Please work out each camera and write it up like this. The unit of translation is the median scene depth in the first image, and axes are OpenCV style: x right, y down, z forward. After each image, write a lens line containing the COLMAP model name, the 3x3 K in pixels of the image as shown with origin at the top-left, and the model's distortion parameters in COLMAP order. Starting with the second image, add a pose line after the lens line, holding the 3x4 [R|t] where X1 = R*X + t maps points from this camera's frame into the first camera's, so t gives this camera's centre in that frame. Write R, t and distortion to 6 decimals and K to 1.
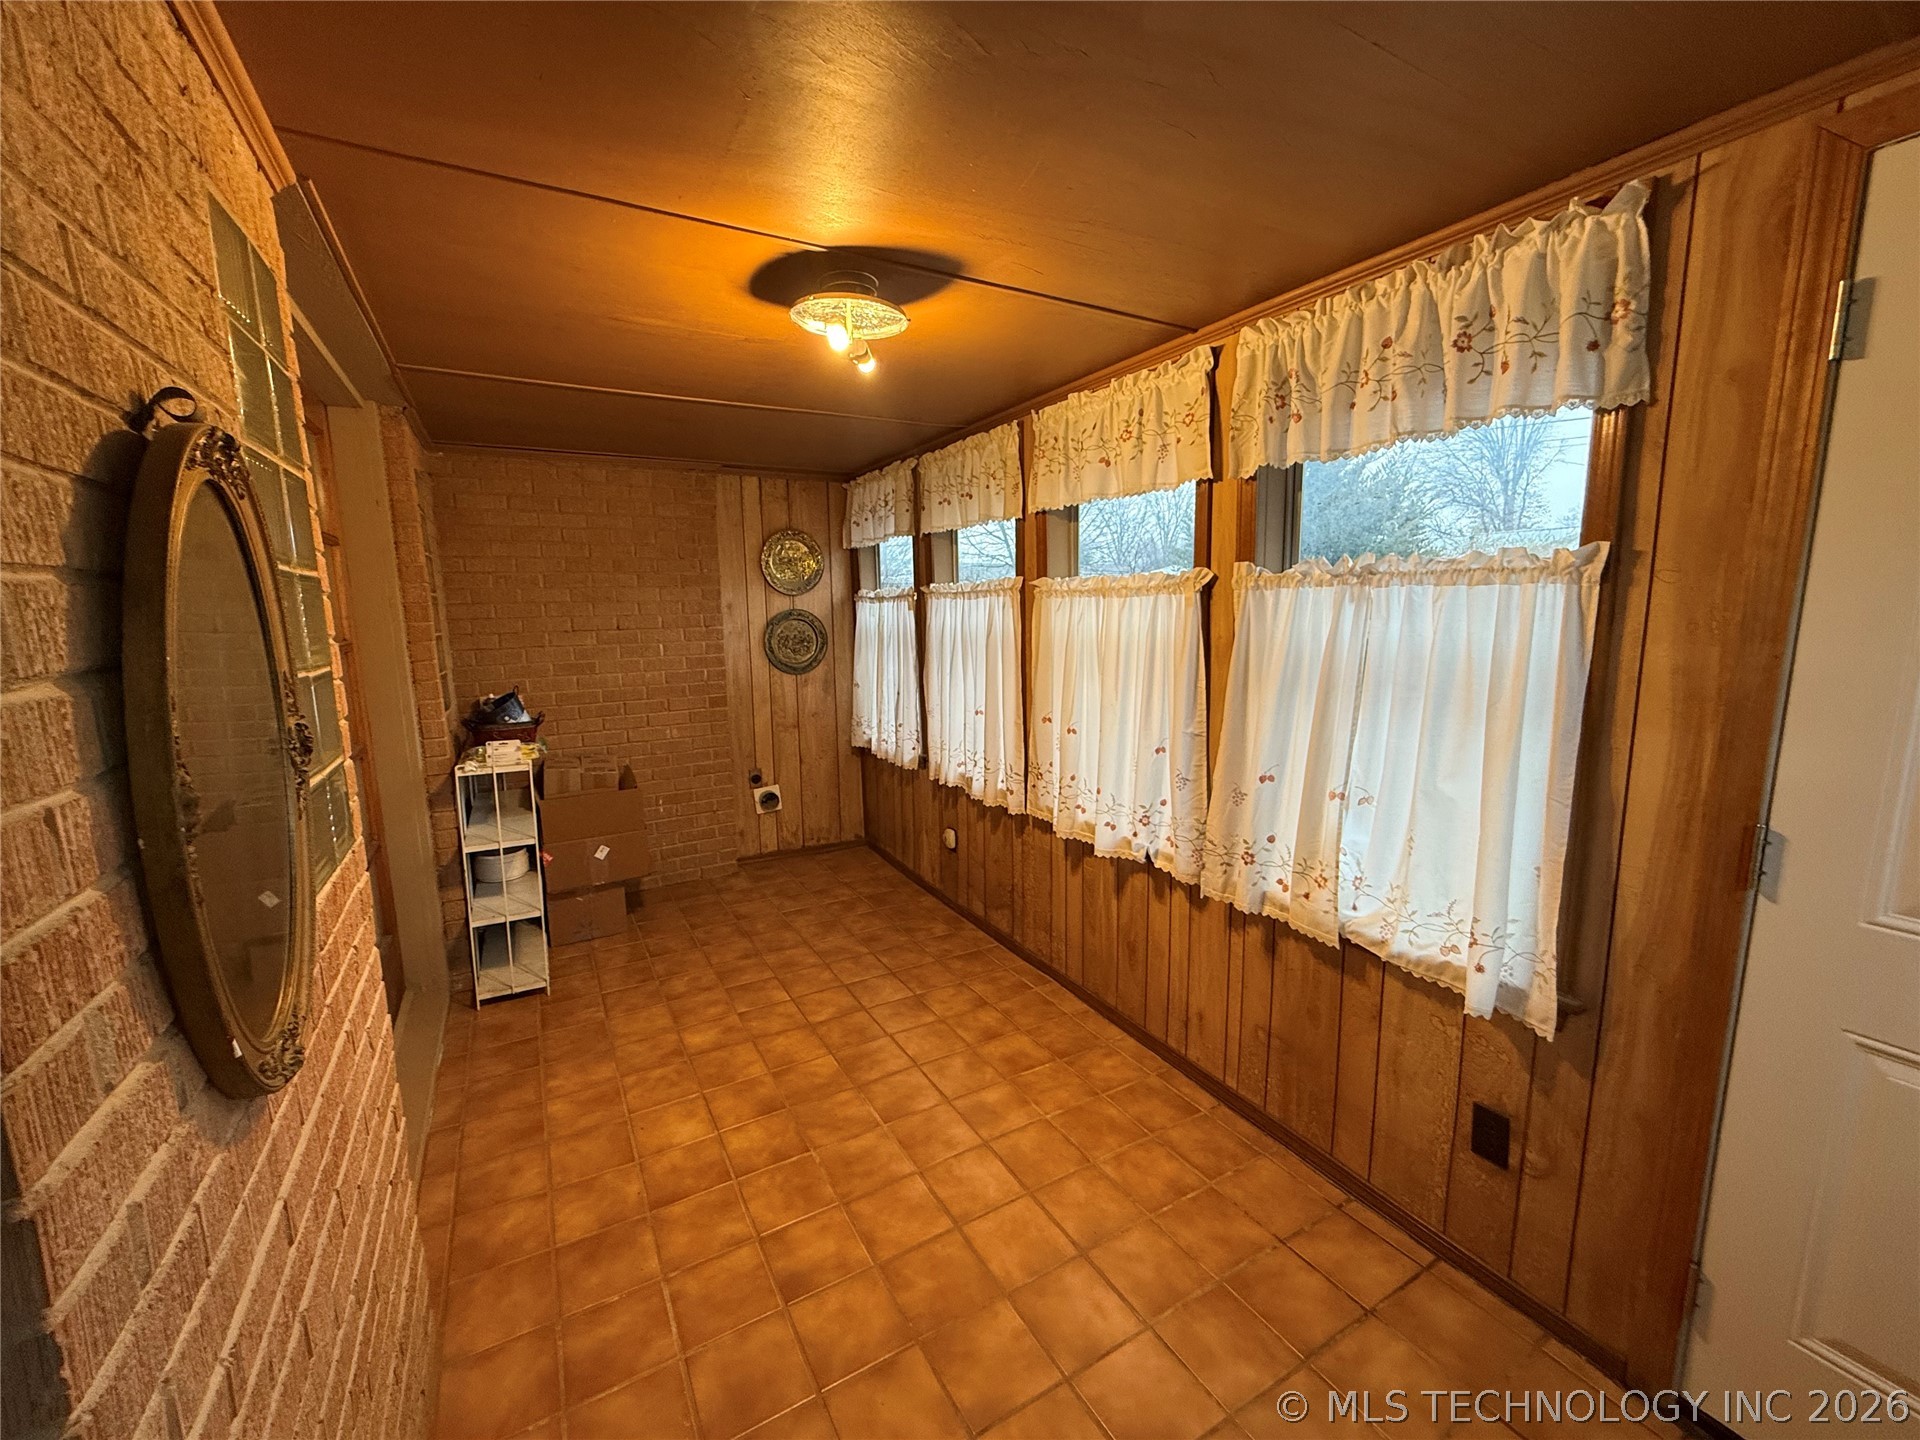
lens RADIAL K [[762.1, 0, 952.0], [0, 762.1, 719.0], [0, 0, 1]] dist [-0.001228, 0.000157]
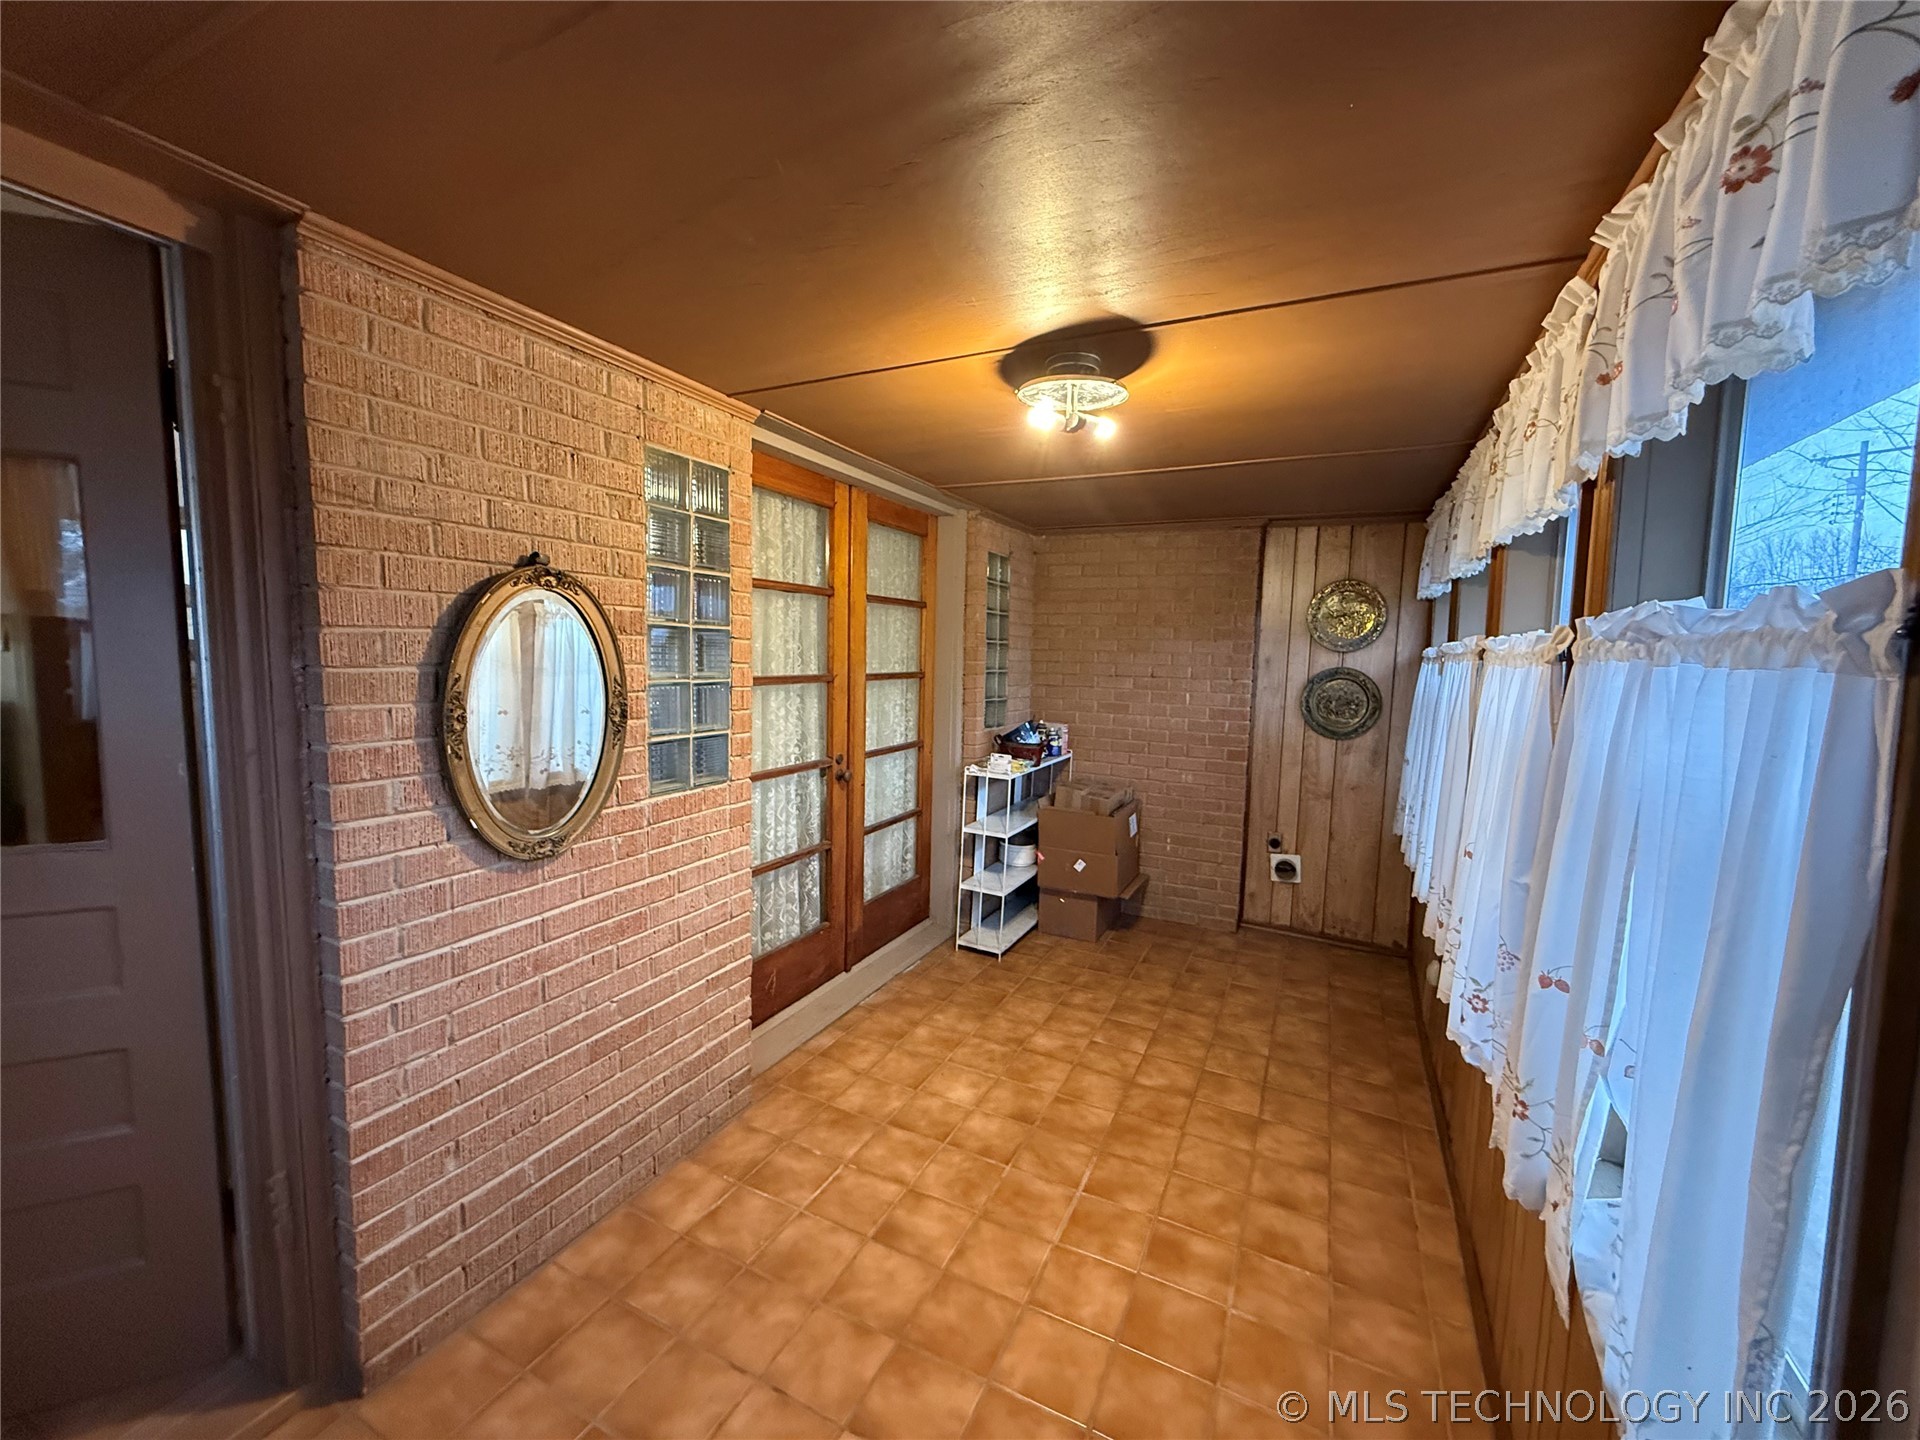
lens RADIAL K [[762.1, 0, 957.6], [0, 762.1, 719.5], [0, 0, 1]] dist [-0.001228, 0.000157]
pose [[0.564252, 0.105546, -0.818829, 0.393932], [-0.159154, 0.987098, 0.017563, -0.038065], [0.810117, 0.120410, 0.573769, 0.173130]]
